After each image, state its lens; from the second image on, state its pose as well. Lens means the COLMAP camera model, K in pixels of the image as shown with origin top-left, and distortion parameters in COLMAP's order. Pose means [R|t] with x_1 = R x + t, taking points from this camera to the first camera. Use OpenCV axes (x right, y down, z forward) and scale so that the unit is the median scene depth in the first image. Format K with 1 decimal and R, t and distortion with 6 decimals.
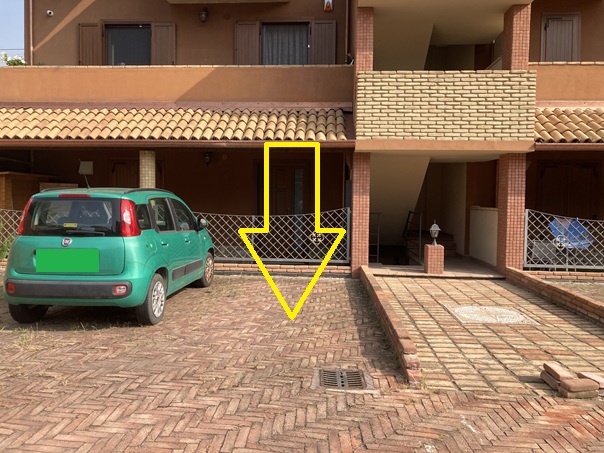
lens RADIAL K [[497.8, 0, 301.6], [0, 497.8, 219.1], [0, 0, 1]] dist [0.004938, 0.004631]
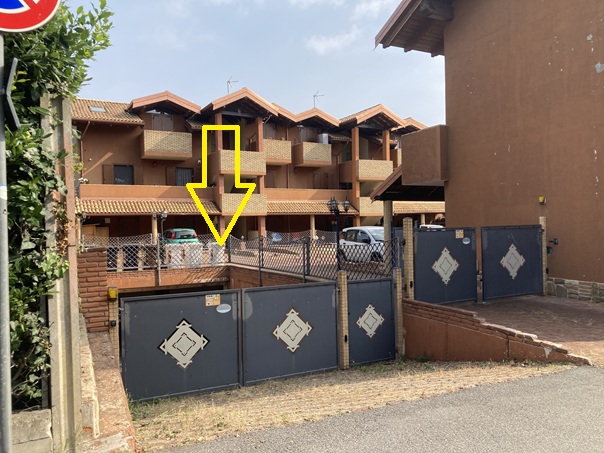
lens RADIAL K [[486.5, 0, 302.0], [0, 486.5, 226.5], [0, 0, 1]] dist [0.004592, -0.002324]
pose [[0.844069, -0.029725, 0.535409, -1.241198], [0.053474, 0.998151, -0.028885, 0.067702], [-0.533561, 0.053012, 0.844099, -2.168983]]
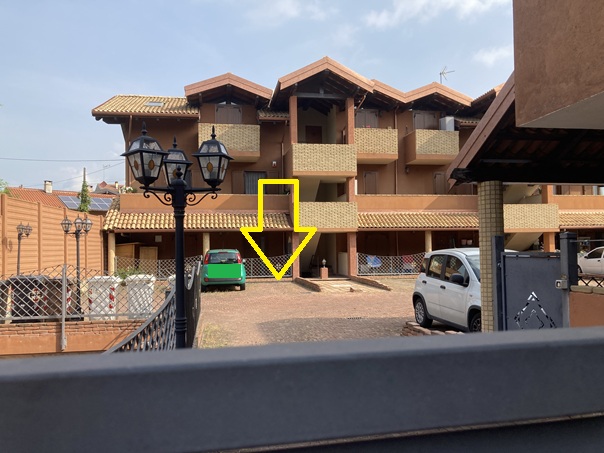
lens RADIAL K [[486.5, 0, 302.0], [0, 486.5, 226.5], [0, 0, 1]] dist [0.004592, -0.002324]
pose [[0.972168, -0.015582, 0.233764, -0.432996], [0.036063, 0.995847, -0.083597, 0.046949], [-0.231491, 0.089701, 0.968693, -1.439537]]
